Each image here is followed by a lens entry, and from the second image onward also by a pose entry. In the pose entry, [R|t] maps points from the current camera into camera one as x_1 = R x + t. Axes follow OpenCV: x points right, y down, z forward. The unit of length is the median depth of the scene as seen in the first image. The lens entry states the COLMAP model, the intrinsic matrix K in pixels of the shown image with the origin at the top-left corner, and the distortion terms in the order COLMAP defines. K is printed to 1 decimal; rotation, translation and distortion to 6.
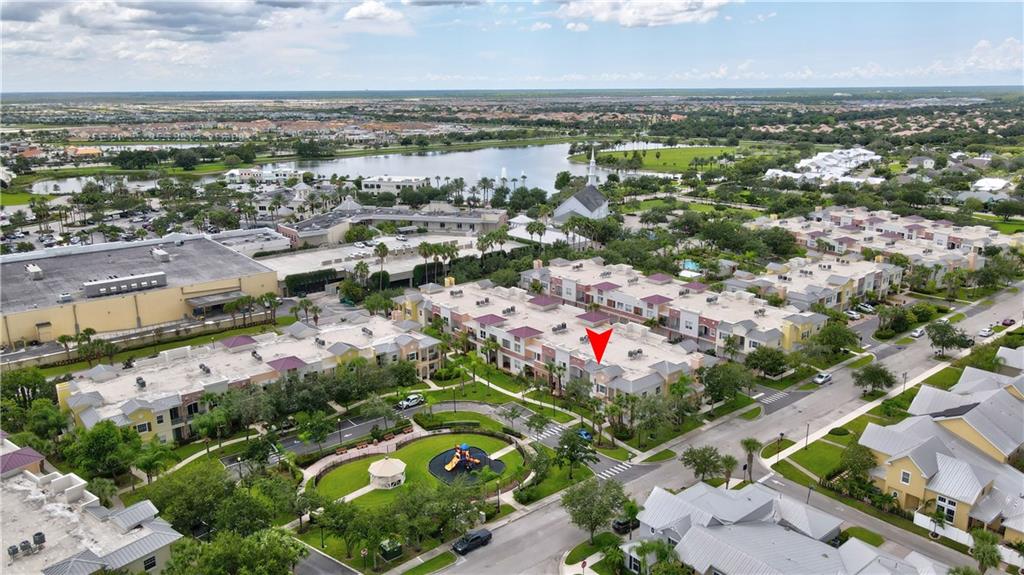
lens RADIAL K [[759.7, 0, 507.6], [0, 759.7, 288.4], [0, 0, 1]] dist [0.007715, 0.022339]
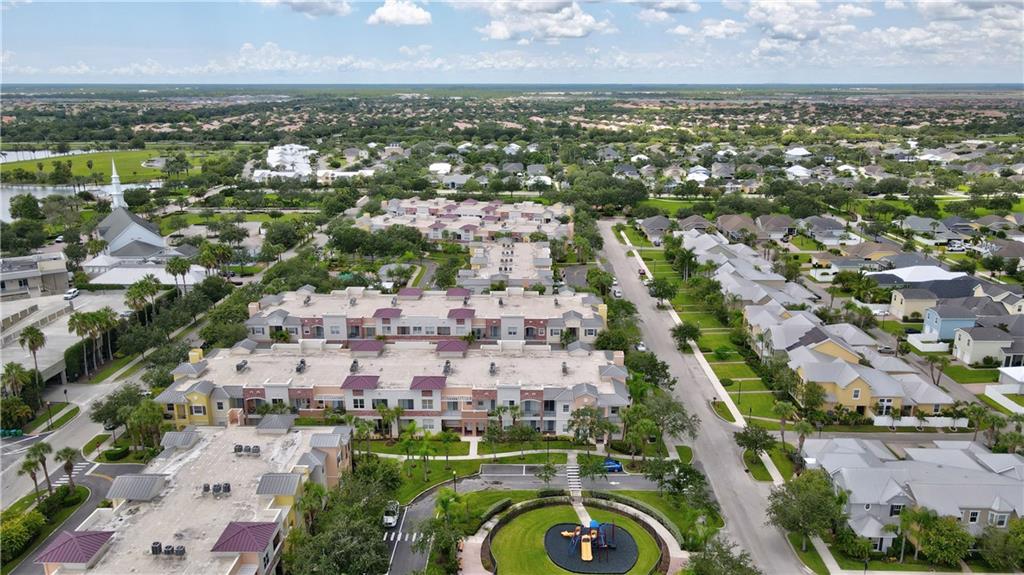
lens RADIAL K [[759.7, 0, 510.9], [0, 759.7, 293.9], [0, 0, 1]] dist [0.007715, 0.022339]
pose [[0.654808, -0.199937, 0.728870, -0.437263], [0.192261, 0.976715, 0.095199, -0.085706], [-0.730933, 0.077796, 0.678001, 0.321935]]
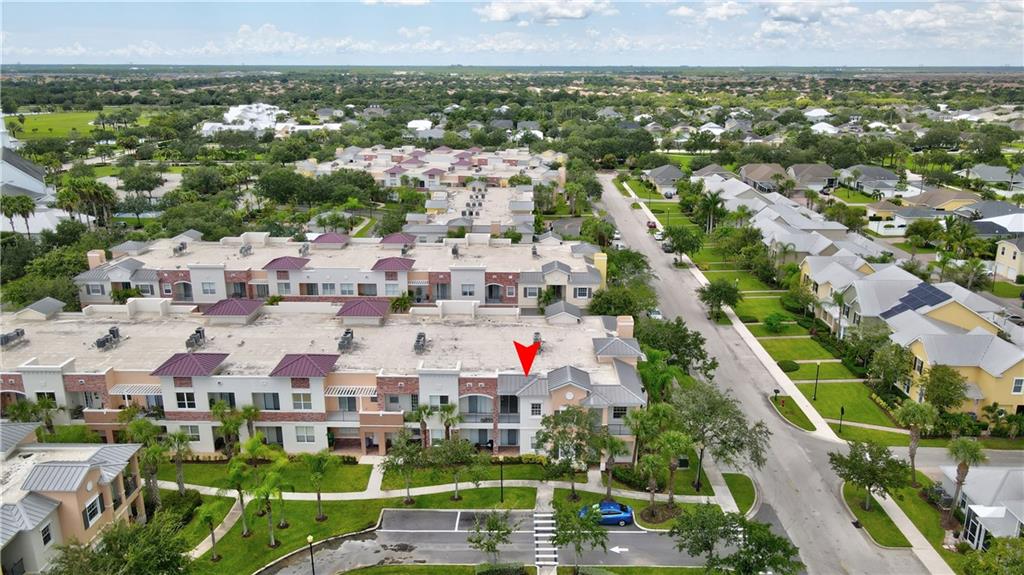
lens RADIAL K [[759.7, 0, 513.7], [0, 759.7, 287.4], [0, 0, 1]] dist [0.007715, 0.022339]
pose [[0.652253, -0.206424, 0.729353, -0.206638], [0.188787, 0.976123, 0.107436, -0.016361], [-0.734116, 0.067617, 0.675649, 0.496296]]
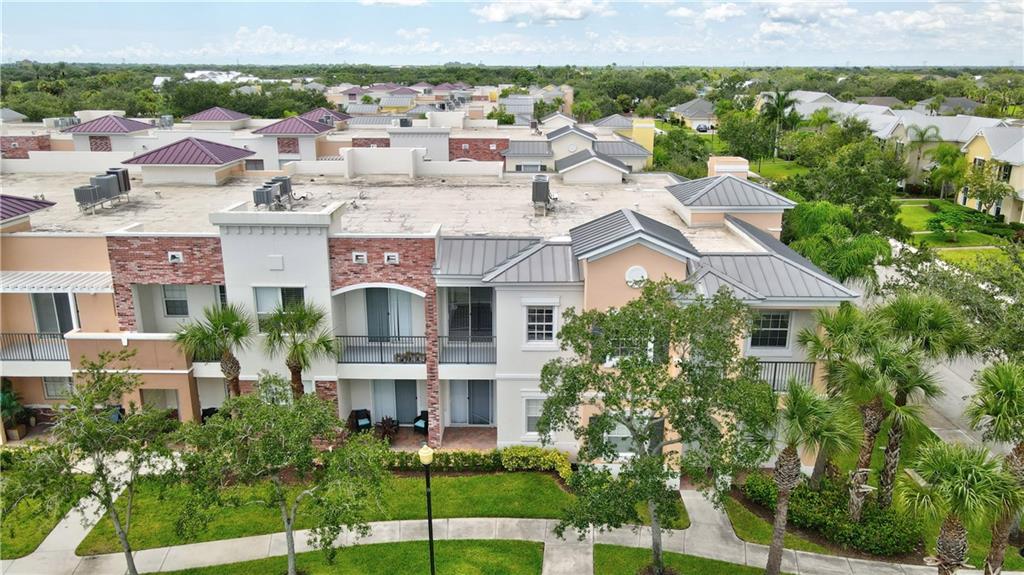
lens RADIAL K [[759.7, 0, 516.8], [0, 759.7, 282.4], [0, 0, 1]] dist [0.007715, 0.022339]
pose [[0.647947, -0.198559, 0.735350, -0.023745], [0.187555, 0.977290, 0.098624, 0.071435], [-0.738233, 0.074016, 0.670473, 0.672434]]
